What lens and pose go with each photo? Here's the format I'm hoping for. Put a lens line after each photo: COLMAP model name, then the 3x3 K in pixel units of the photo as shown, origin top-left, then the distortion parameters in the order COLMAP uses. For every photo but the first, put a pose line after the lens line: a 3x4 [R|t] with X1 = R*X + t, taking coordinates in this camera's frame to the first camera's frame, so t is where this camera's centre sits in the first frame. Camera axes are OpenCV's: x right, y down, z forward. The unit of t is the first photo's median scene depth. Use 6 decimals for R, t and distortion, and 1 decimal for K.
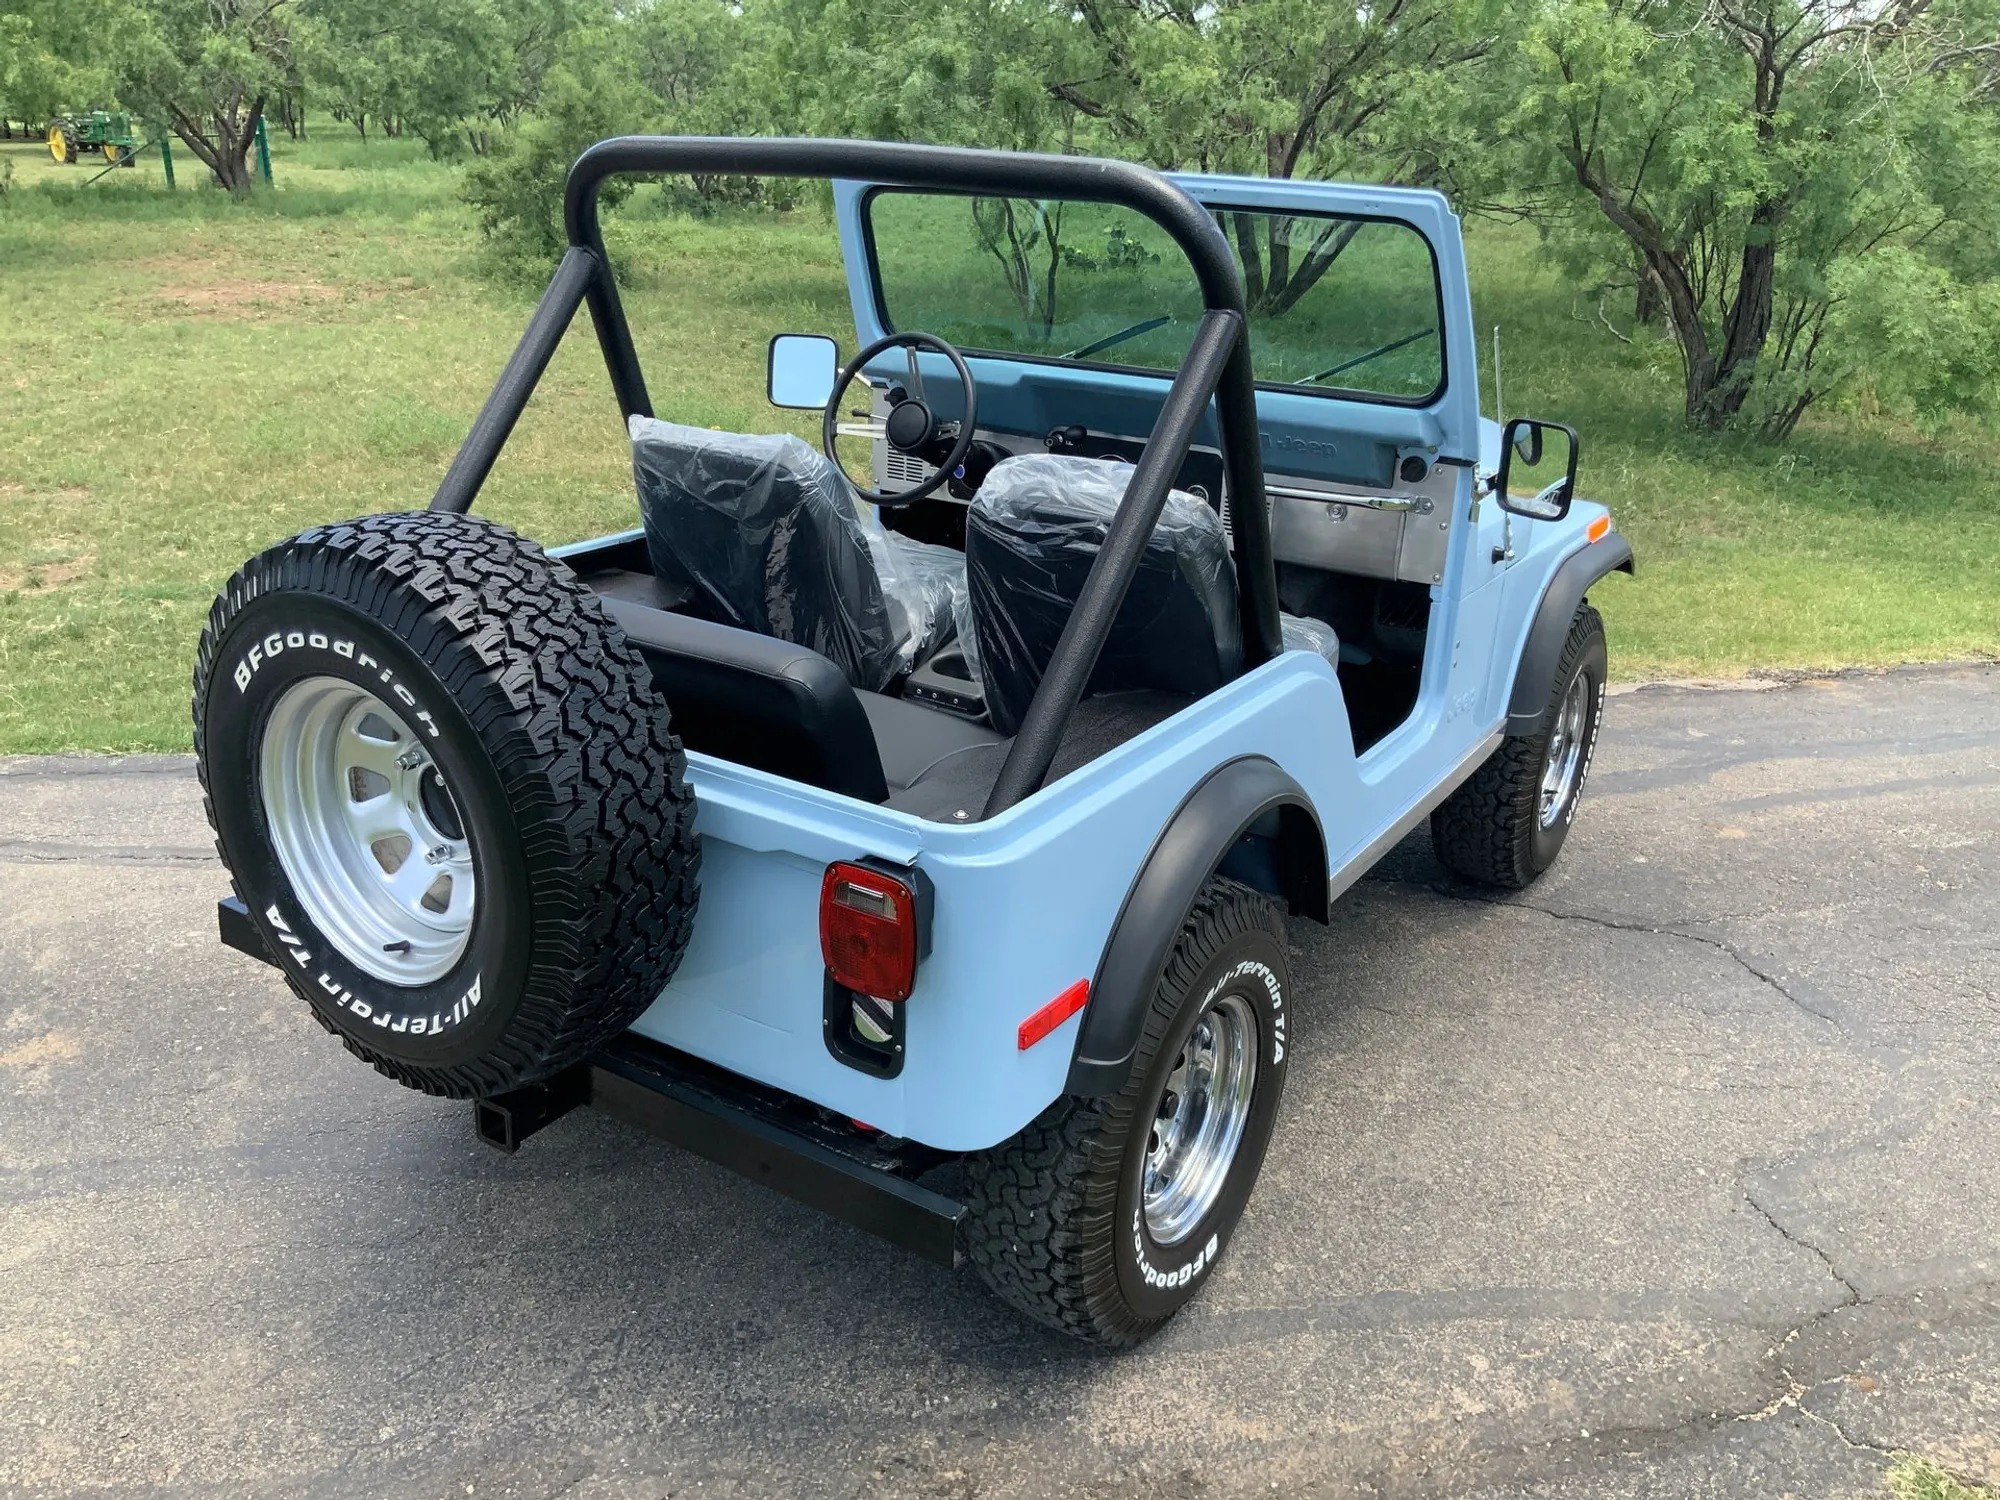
lens RADIAL K [[1659.3, 0, 998.3], [0, 1659.3, 746.1], [0, 0, 1]] dist [0.093453, -0.184120]
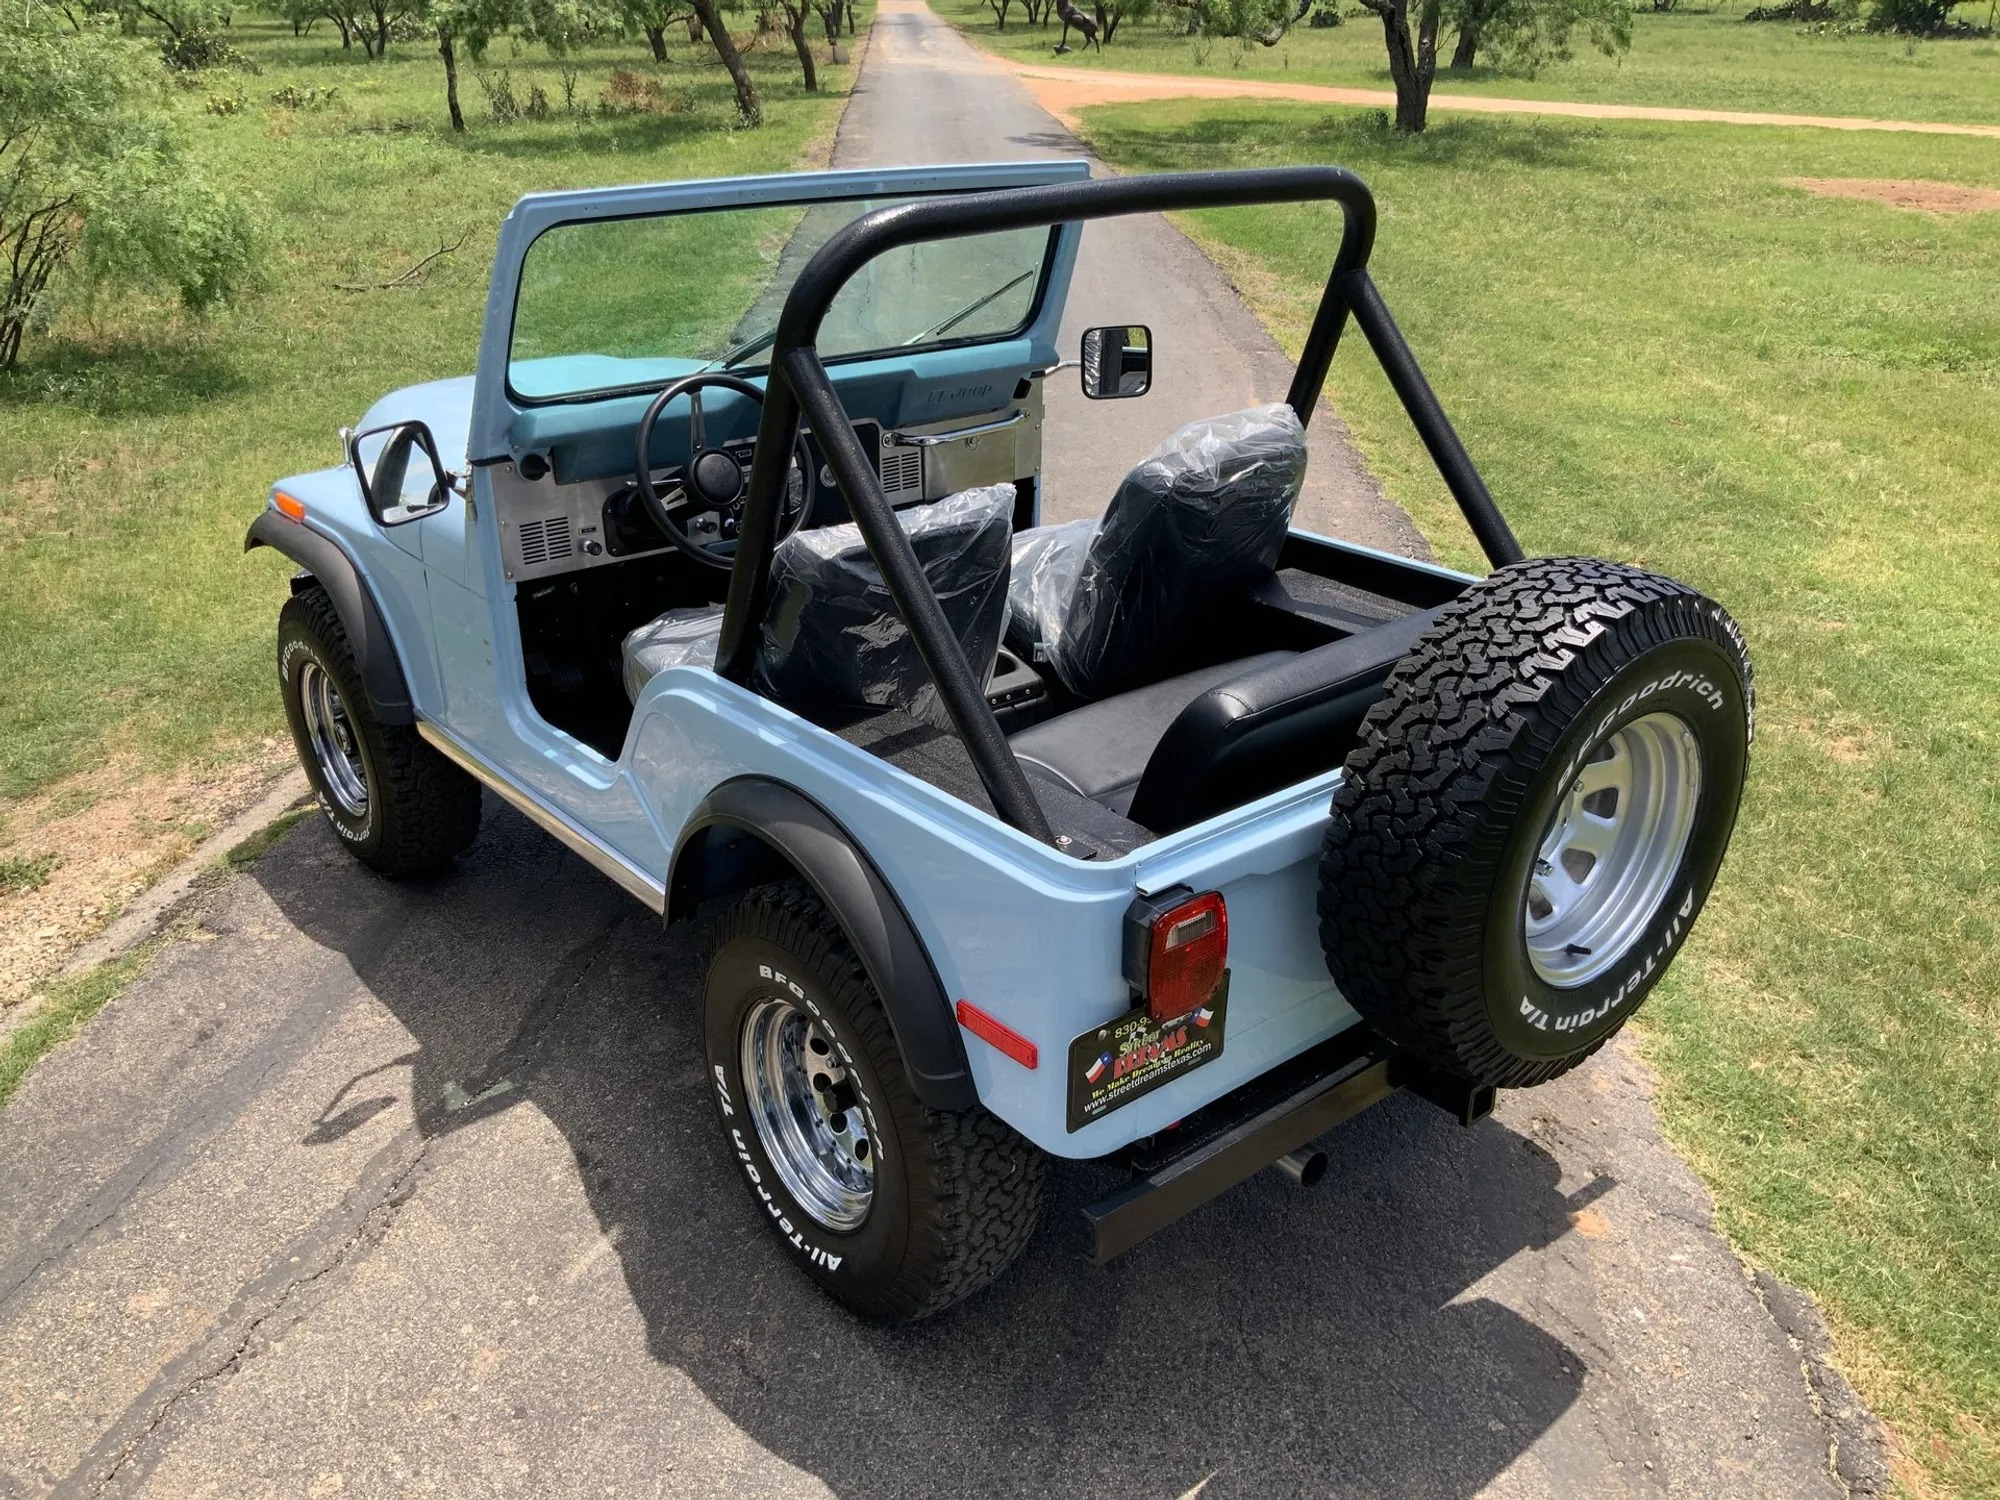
lens RADIAL K [[1659.3, 0, 998.3], [0, 1659.3, 746.1], [0, 0, 1]] dist [0.093453, -0.184120]
pose [[0.300101, -0.411864, 0.860411, -1.191012], [0.343138, 0.888218, 0.305492, -0.408034], [-0.890054, 0.203562, 0.407881, 0.749326]]
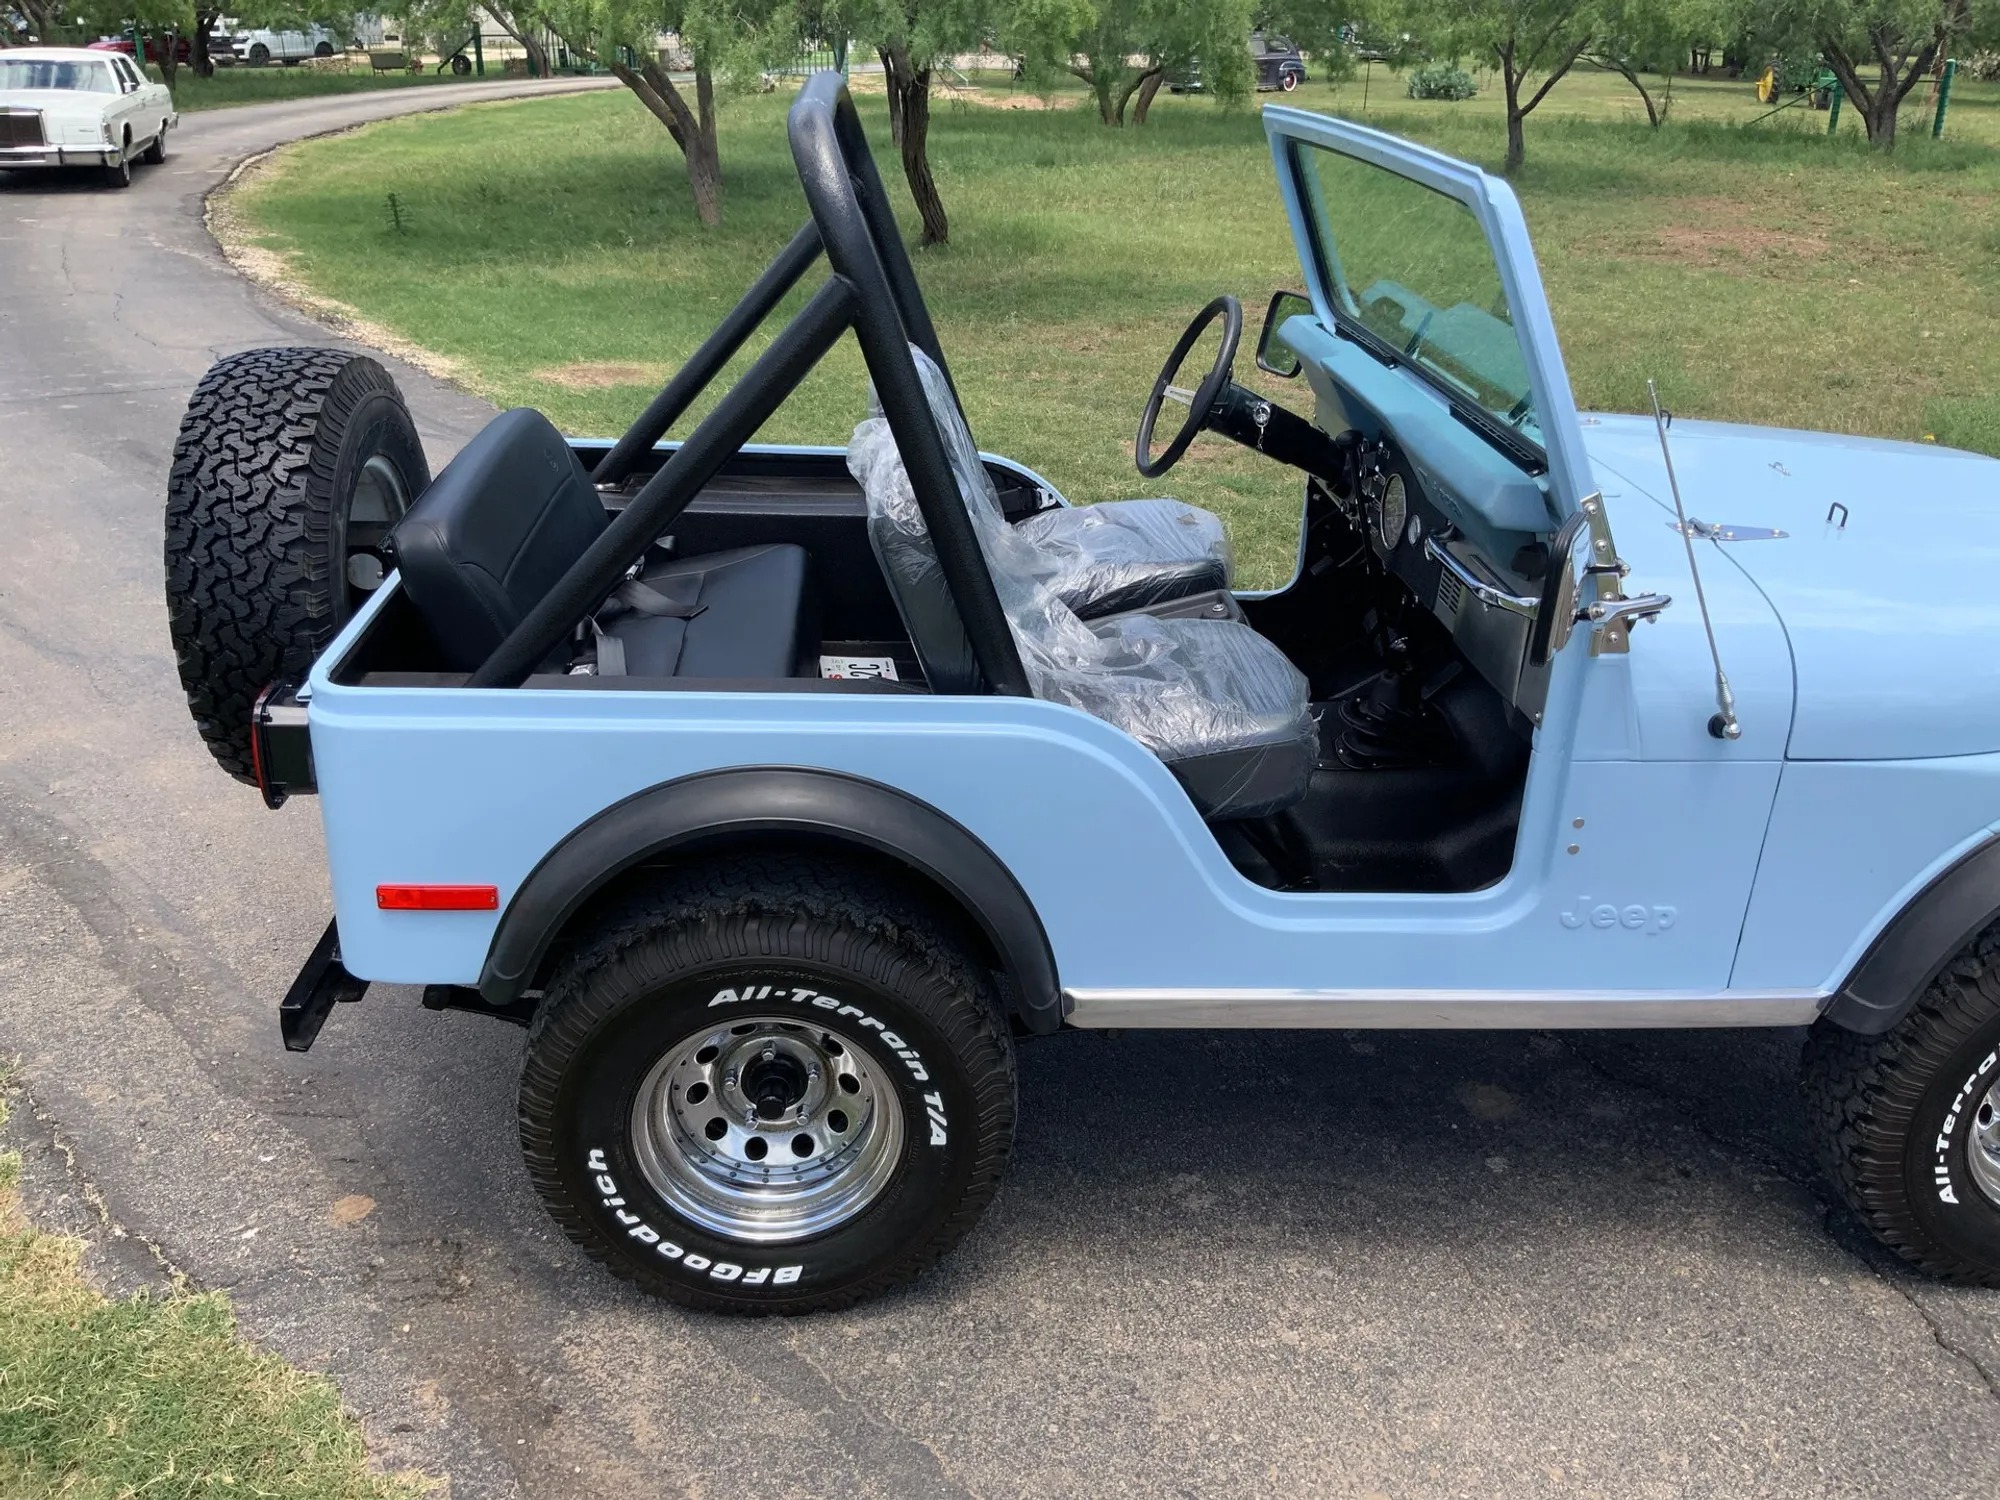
lens RADIAL K [[1659.3, 0, 998.3], [0, 1659.3, 746.1], [0, 0, 1]] dist [0.093453, -0.184120]
pose [[0.588468, 0.316507, -0.743996, 0.896298], [-0.294962, 0.940814, 0.166934, -0.190609], [0.752797, 0.121215, 0.646996, 0.497893]]
